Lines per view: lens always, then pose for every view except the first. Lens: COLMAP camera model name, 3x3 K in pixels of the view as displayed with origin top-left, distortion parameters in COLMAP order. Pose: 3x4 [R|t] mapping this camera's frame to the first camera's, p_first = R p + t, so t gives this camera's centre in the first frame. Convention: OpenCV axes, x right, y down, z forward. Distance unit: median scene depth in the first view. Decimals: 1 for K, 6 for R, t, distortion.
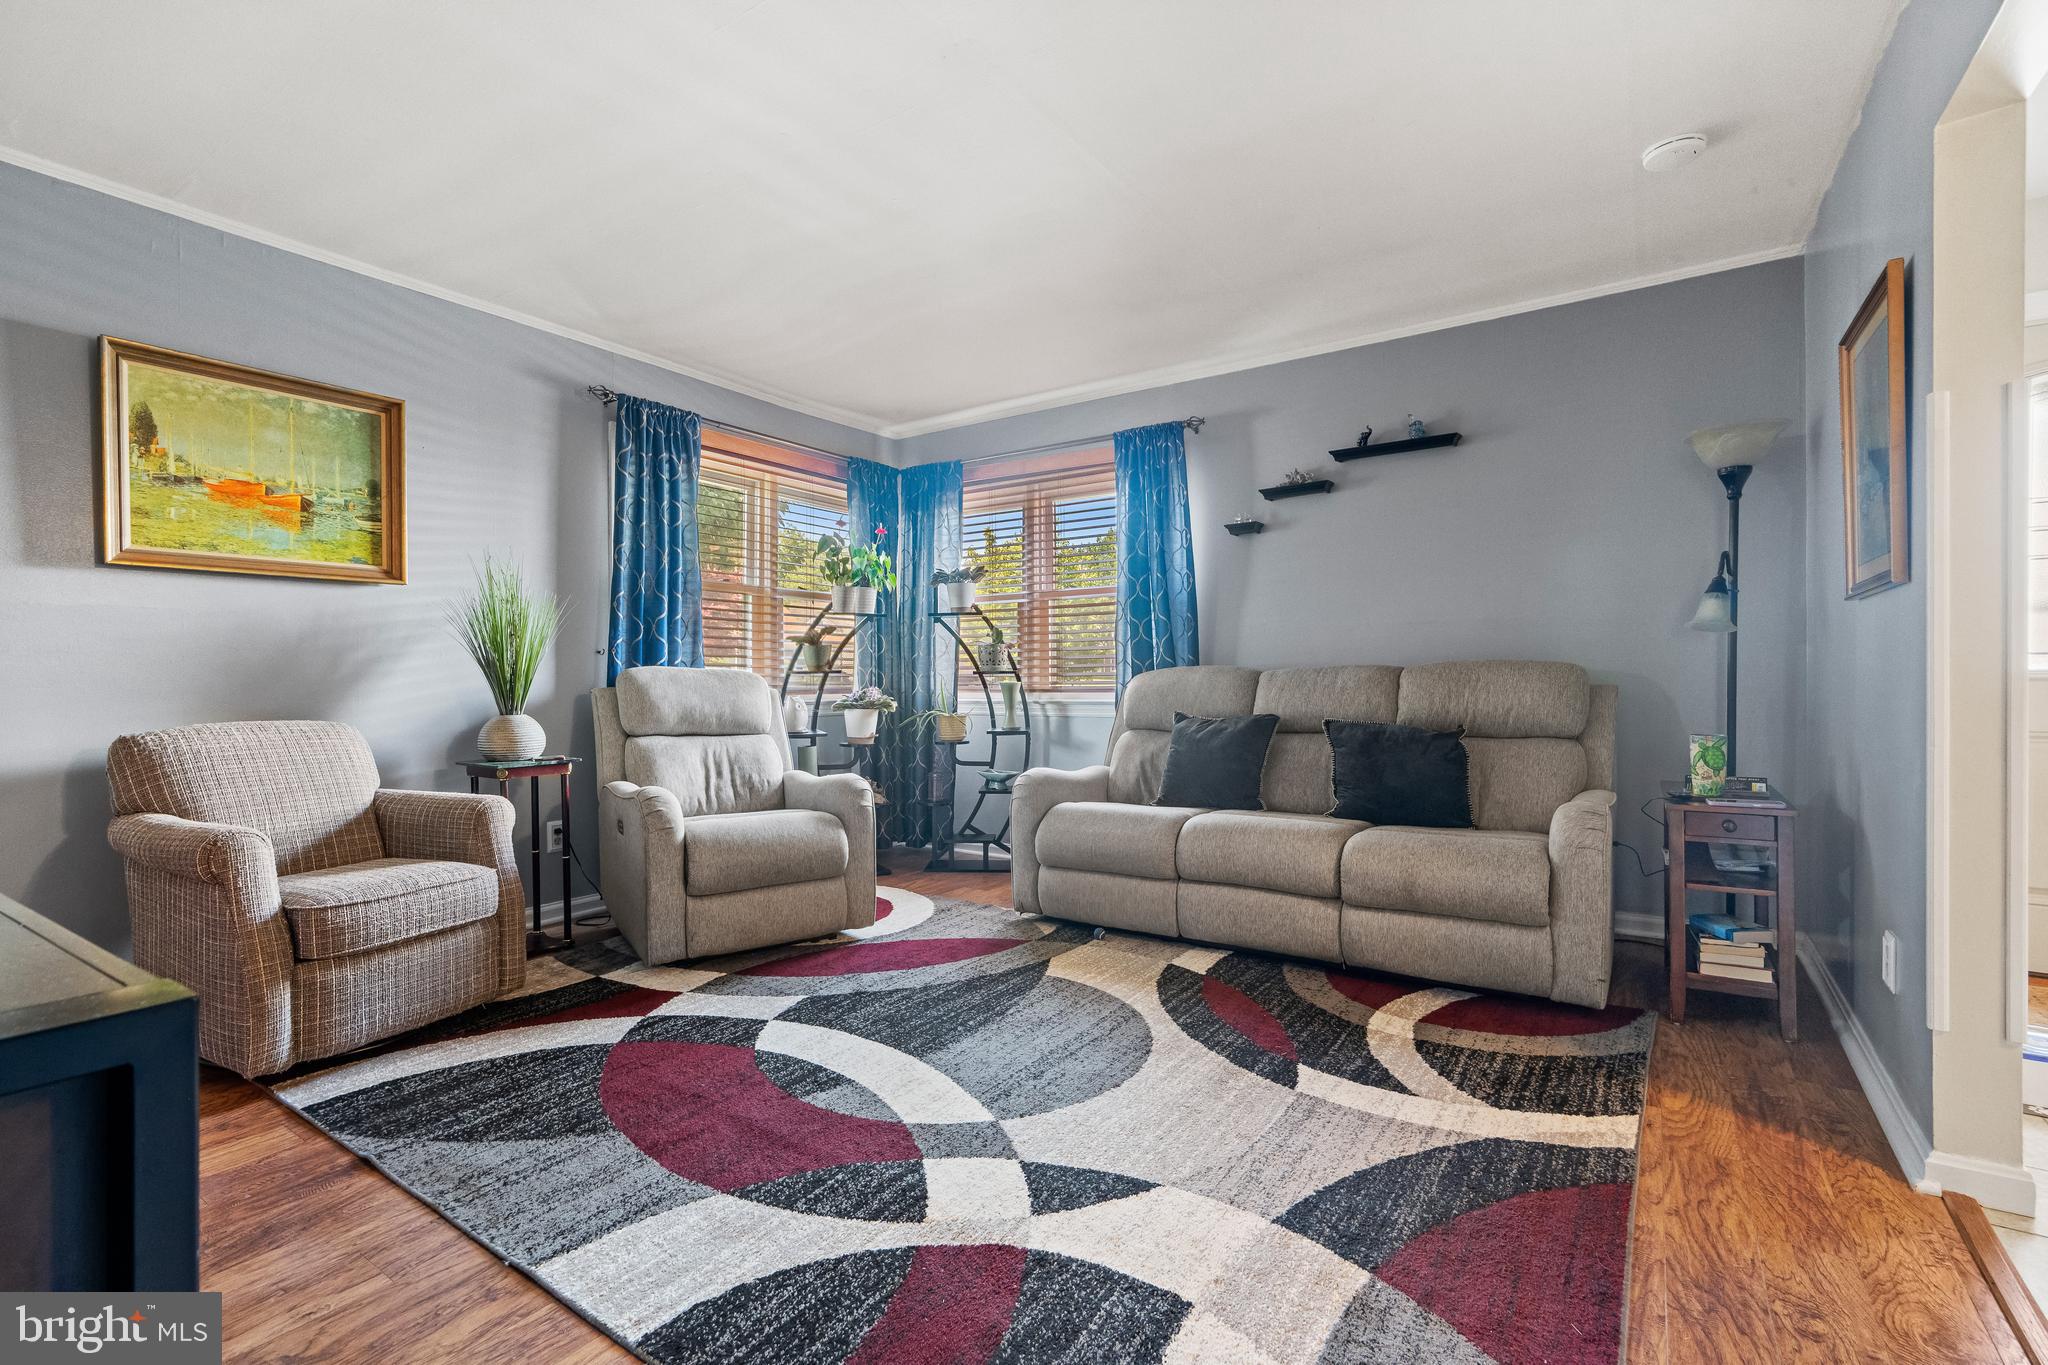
lens RADIAL K [[921.0, 0, 1025.3], [0, 921.0, 688.8], [0, 0, 1]] dist [-0.006233, 0.001345]
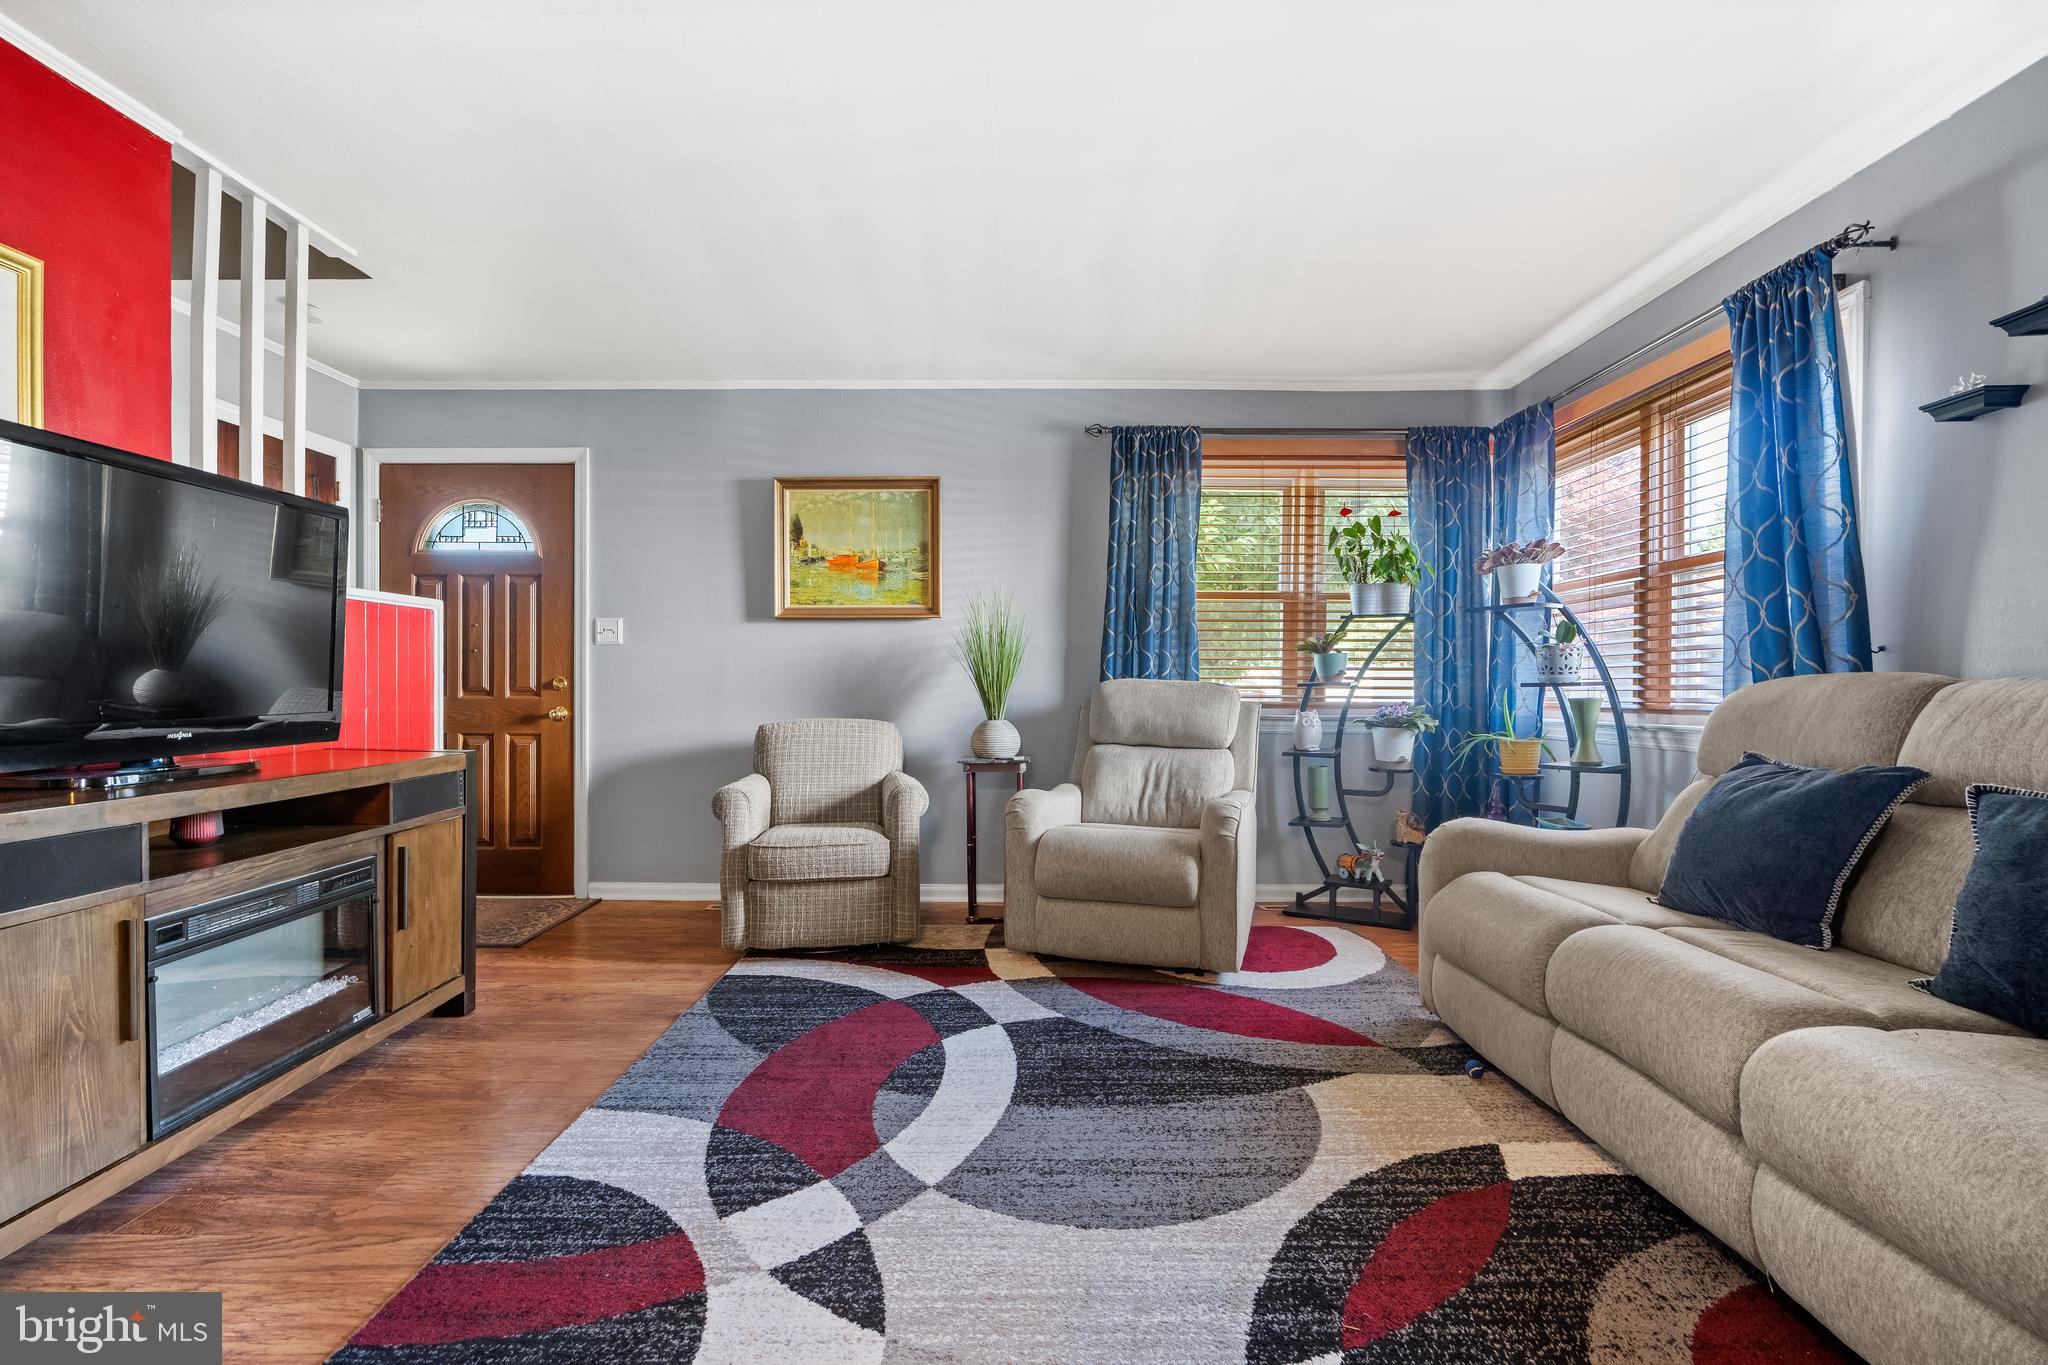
lens RADIAL K [[925.7, 0, 1017.6], [0, 925.7, 699.3], [0, 0, 1]] dist [-0.008551, 0.004354]
pose [[0.559482, 0.013400, -0.828734, 0.520501], [-0.012192, 0.999894, 0.007937, -0.009866], [0.828753, 0.005663, 0.559586, 0.387175]]
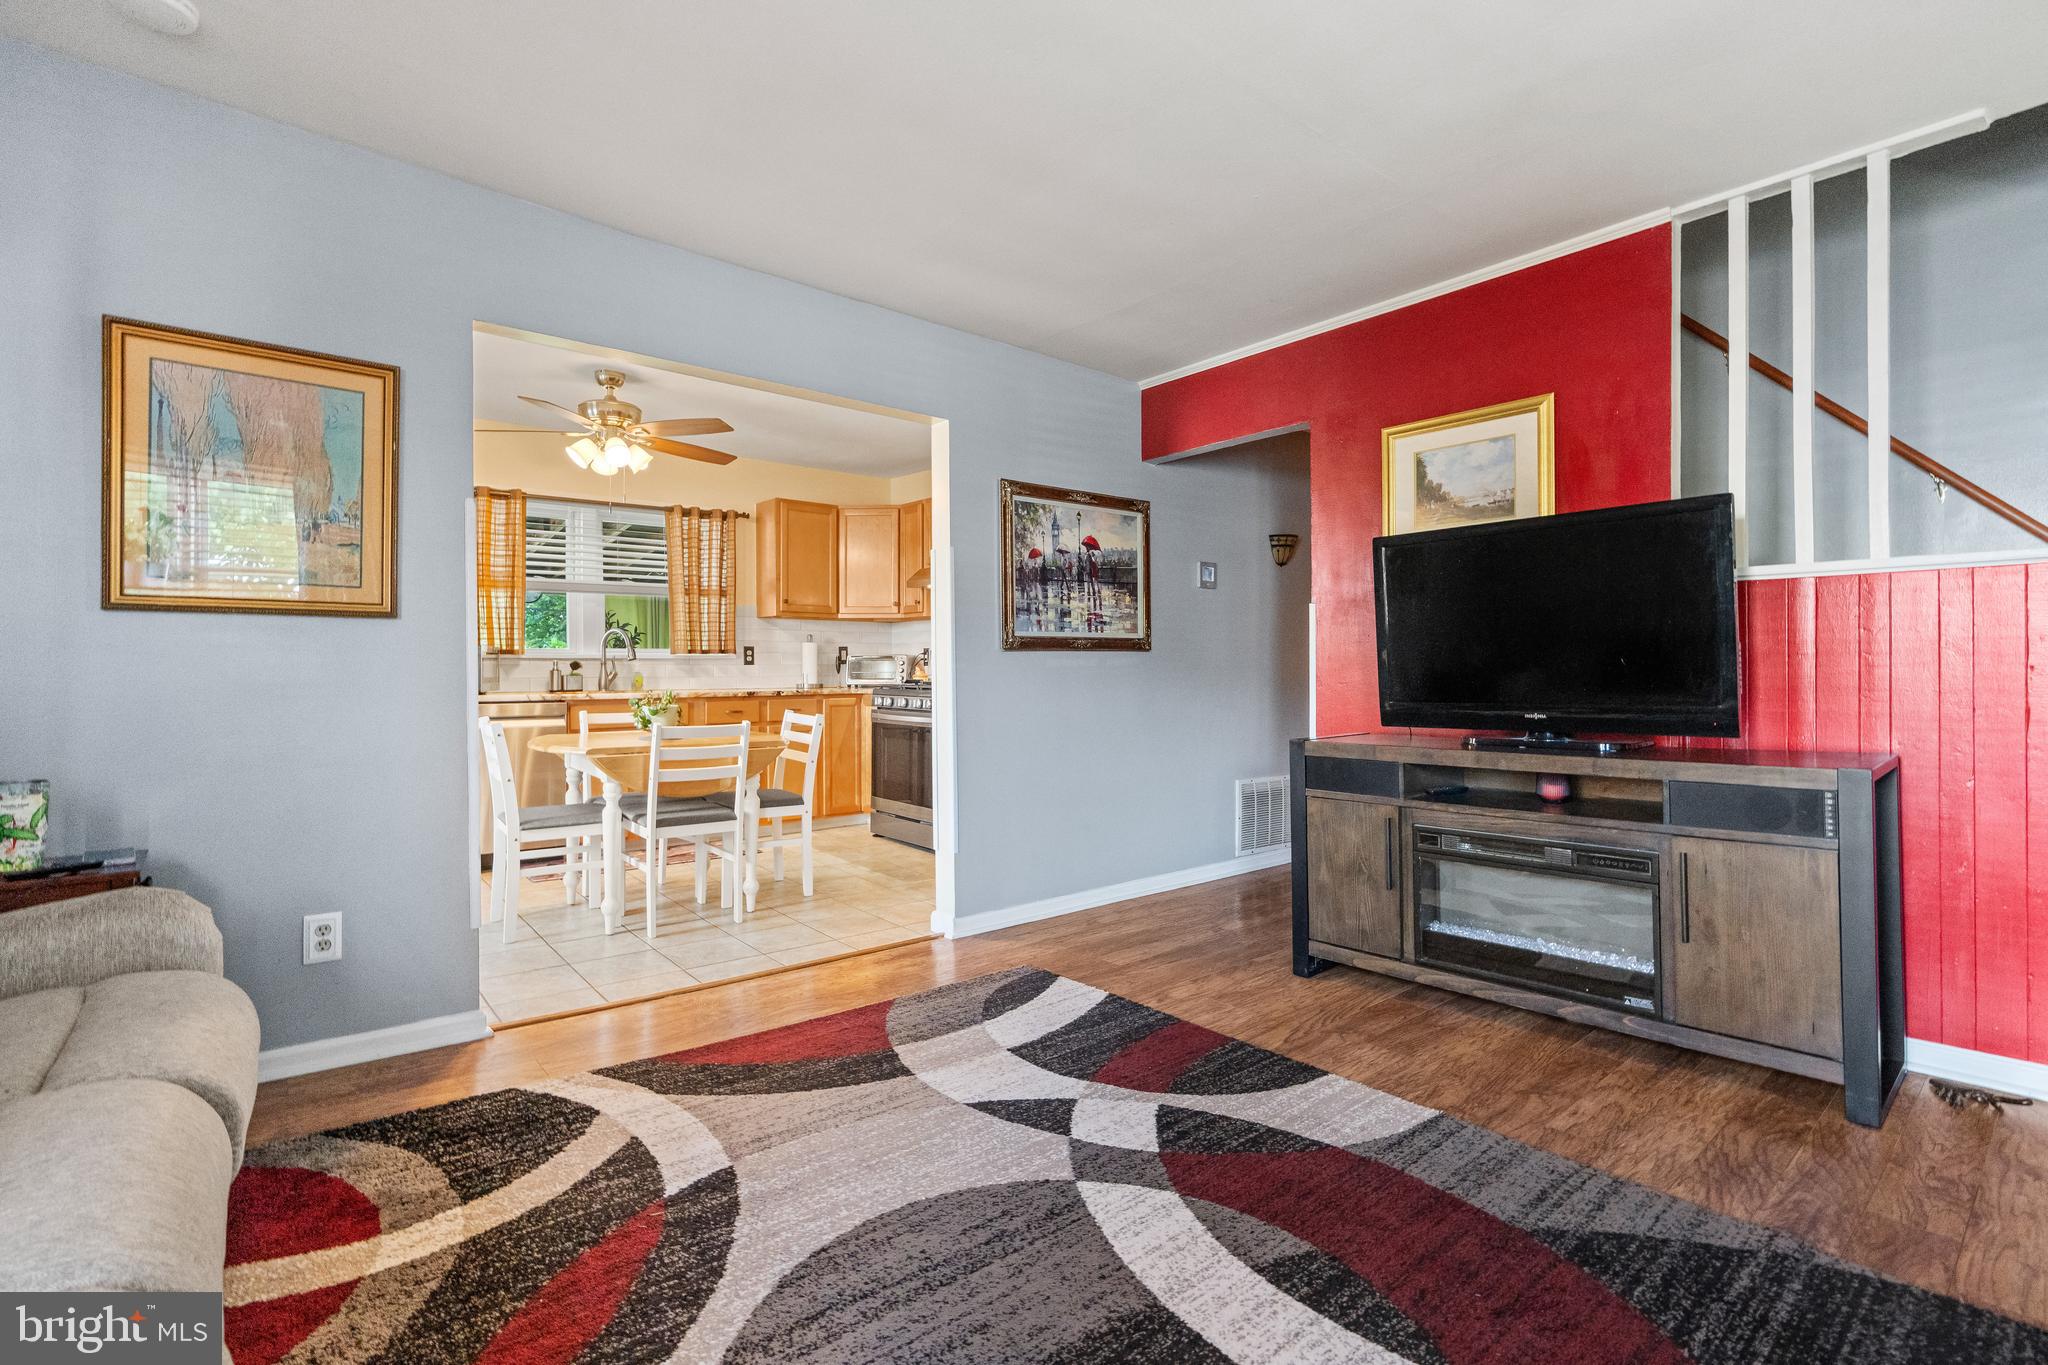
lens RADIAL K [[944.5, 0, 1028.1], [0, 944.5, 666.8], [0, 0, 1]] dist [-0.007307, 0.000592]
pose [[-0.963690, 0.008283, 0.266895, -0.164362], [0.010429, 0.999924, 0.006626, -0.031106], [-0.266819, 0.009169, -0.963703, 1.310717]]
